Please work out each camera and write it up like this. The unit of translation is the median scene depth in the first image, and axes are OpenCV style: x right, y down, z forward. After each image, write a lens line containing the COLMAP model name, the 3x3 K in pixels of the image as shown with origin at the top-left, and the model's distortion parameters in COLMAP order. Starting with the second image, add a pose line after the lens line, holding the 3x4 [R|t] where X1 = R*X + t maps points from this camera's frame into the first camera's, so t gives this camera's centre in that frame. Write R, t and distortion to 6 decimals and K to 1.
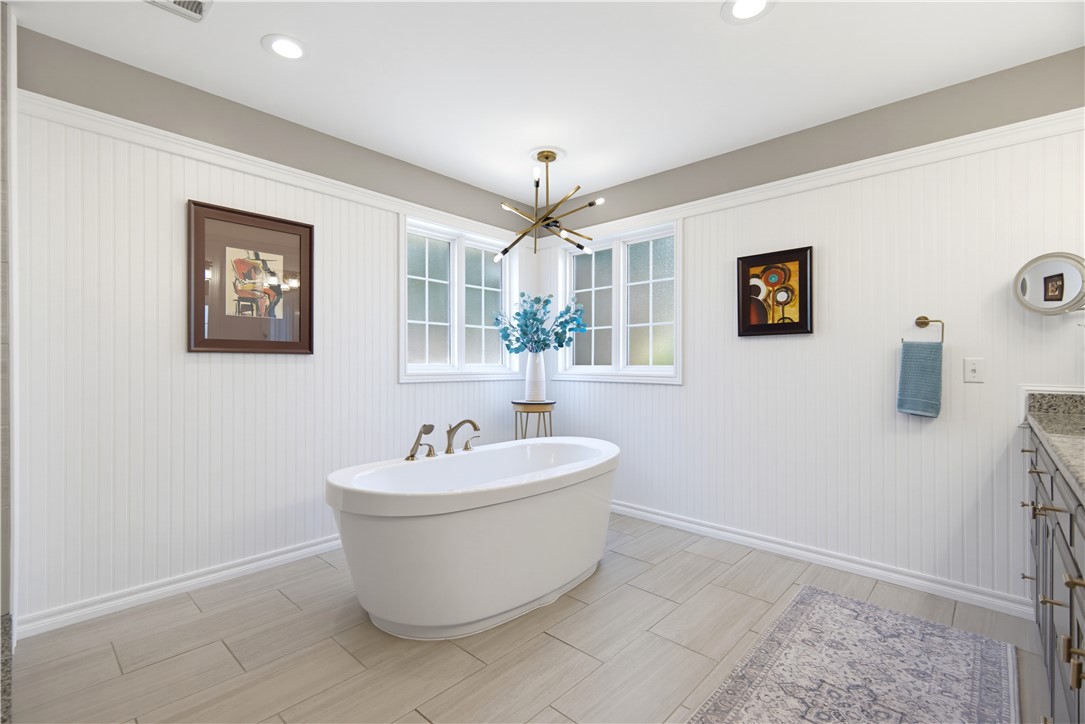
lens RADIAL K [[481.0, 0, 546.5], [0, 481.0, 361.7], [0, 0, 1]] dist [0.015539, -0.006529]
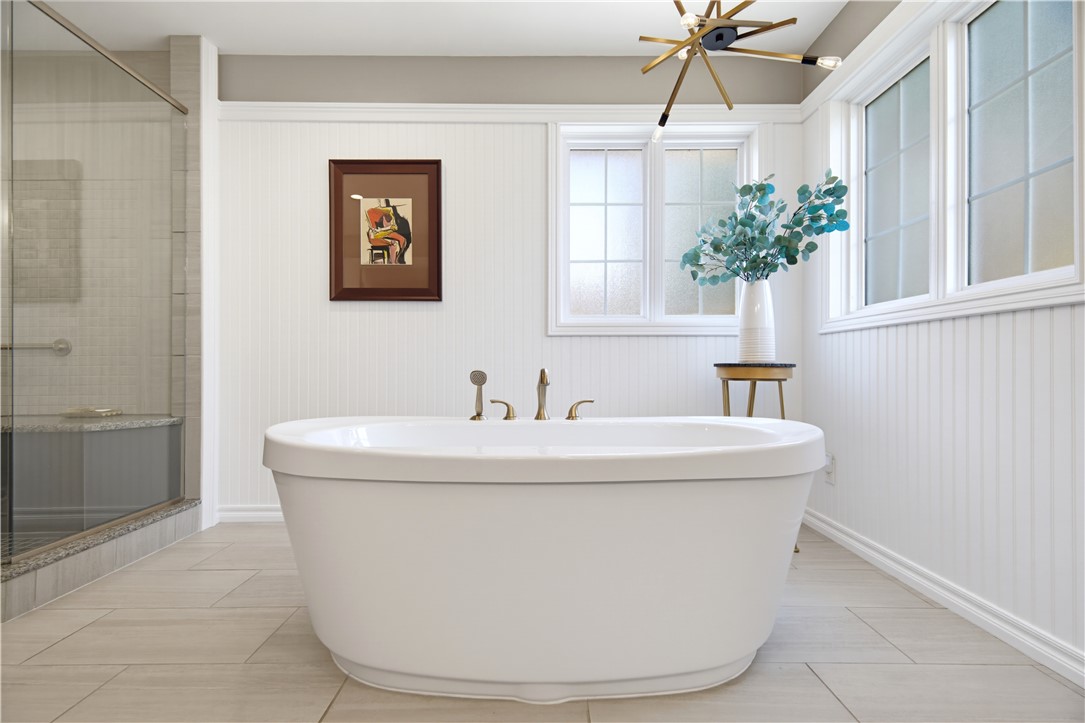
lens RADIAL K [[481.0, 0, 536.7], [0, 481.0, 365.8], [0, 0, 1]] dist [0.015539, -0.006529]
pose [[0.678474, -0.008155, -0.734580, 0.326511], [0.007479, 0.999963, -0.004194, 0.119661], [0.734587, -0.002648, 0.678510, 0.545510]]
